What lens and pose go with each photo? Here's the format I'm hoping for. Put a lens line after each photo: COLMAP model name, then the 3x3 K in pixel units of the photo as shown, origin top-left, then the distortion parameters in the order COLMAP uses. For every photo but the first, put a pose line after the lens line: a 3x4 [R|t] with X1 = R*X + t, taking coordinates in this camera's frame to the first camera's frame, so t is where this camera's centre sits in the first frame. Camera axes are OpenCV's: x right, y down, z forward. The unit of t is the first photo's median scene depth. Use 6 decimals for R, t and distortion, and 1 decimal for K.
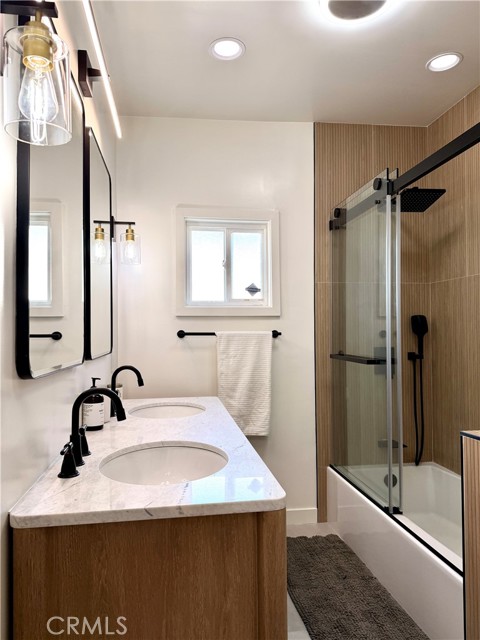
lens RADIAL K [[459.1, 0, 238.4], [0, 459.1, 320.0], [0, 0, 1]] dist [0.043550, -0.046072]
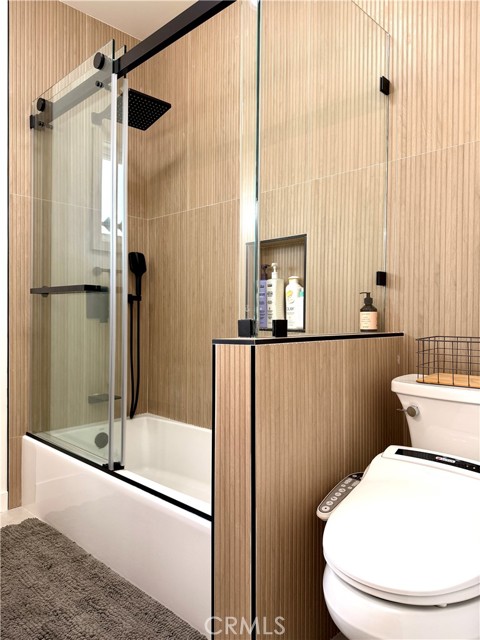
lens RADIAL K [[459.1, 0, 240.9], [0, 459.1, 319.6], [0, 0, 1]] dist [0.043550, -0.046072]
pose [[0.798921, 0.001080, 0.601435, 0.016536], [-0.025998, 0.999126, 0.032740, 0.090371], [-0.600874, -0.041793, 0.798251, 0.170254]]
